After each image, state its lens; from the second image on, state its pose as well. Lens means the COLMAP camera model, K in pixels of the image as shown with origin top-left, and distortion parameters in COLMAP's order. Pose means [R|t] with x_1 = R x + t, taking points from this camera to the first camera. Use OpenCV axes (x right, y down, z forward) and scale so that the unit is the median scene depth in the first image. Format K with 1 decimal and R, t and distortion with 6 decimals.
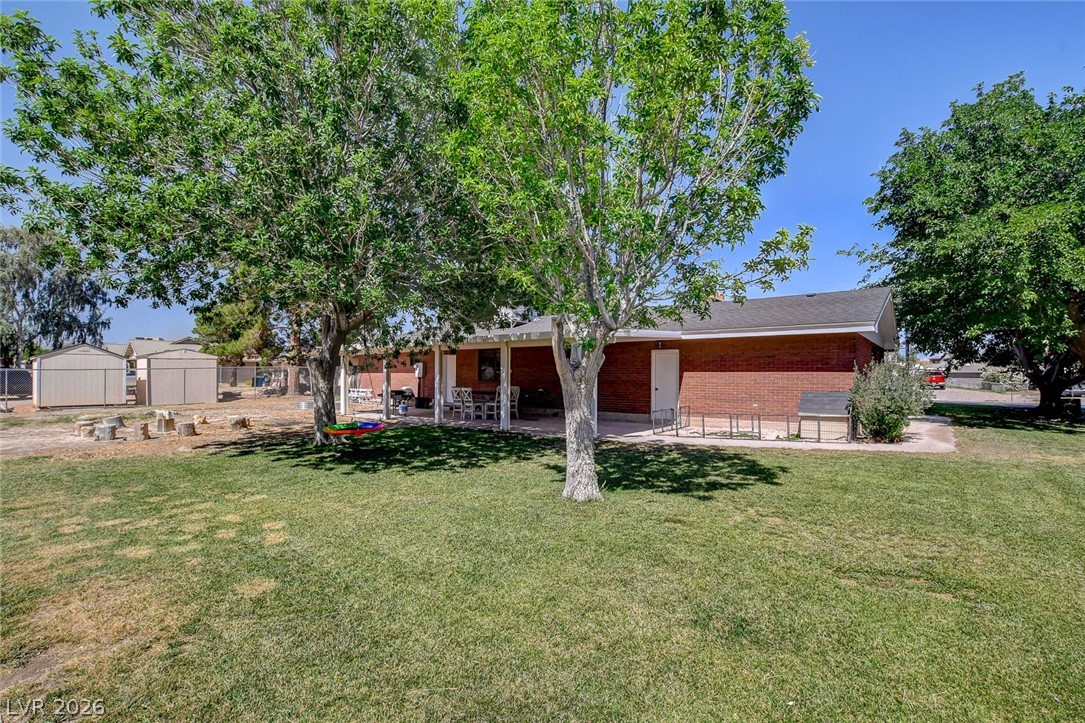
lens RADIAL K [[507.5, 0, 546.0], [0, 507.5, 364.8], [0, 0, 1]] dist [-0.020563, 0.000795]
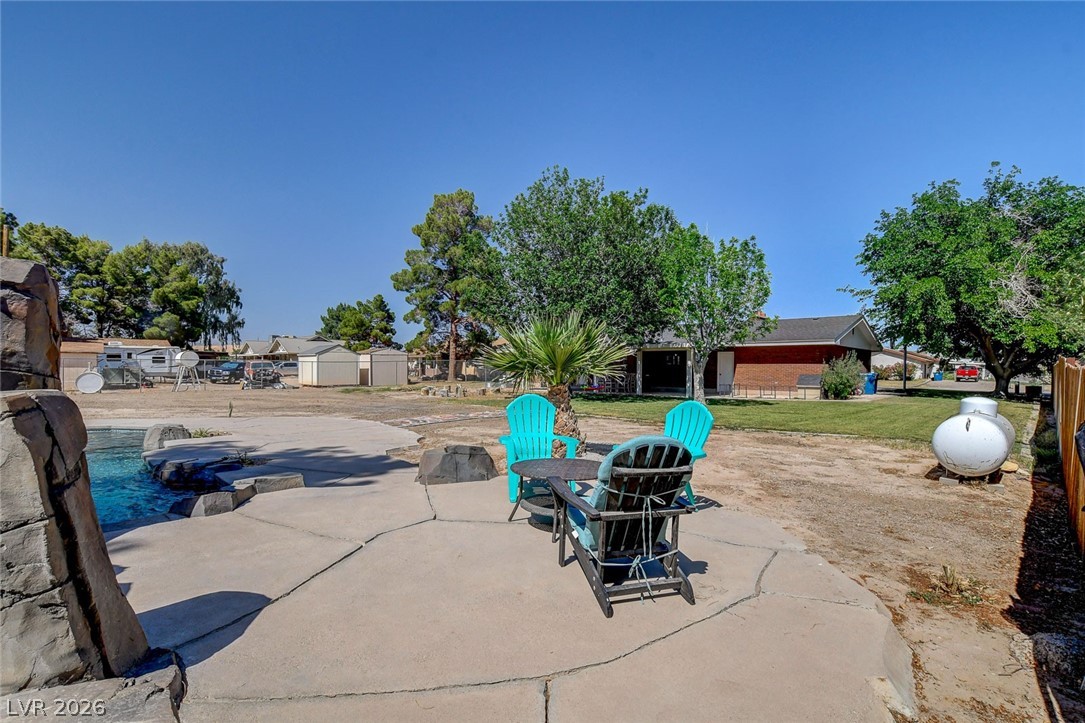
lens RADIAL K [[525.7, 0, 542.5], [0, 525.7, 361.5], [0, 0, 1]] dist [-0.017720, 0.000596]
pose [[0.995475, 0.001154, -0.095013, -0.247111], [-0.000368, 0.999966, 0.008288, -0.012975], [0.095019, -0.008216, 0.995442, -0.946323]]
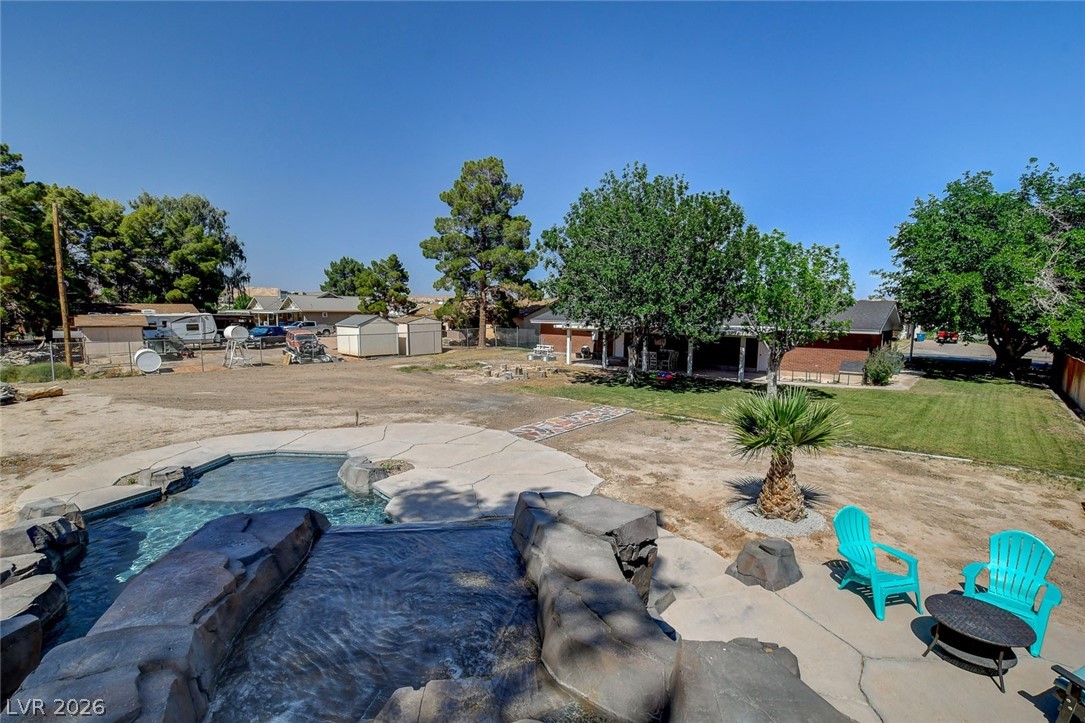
lens RADIAL K [[507.5, 0, 546.0], [0, 507.5, 364.8], [0, 0, 1]] dist [-0.020563, 0.000795]
pose [[0.998538, 0.012839, -0.052516, -0.528937], [-0.006303, 0.992414, 0.122778, -0.155063], [0.053694, -0.122267, 0.991044, -0.985689]]
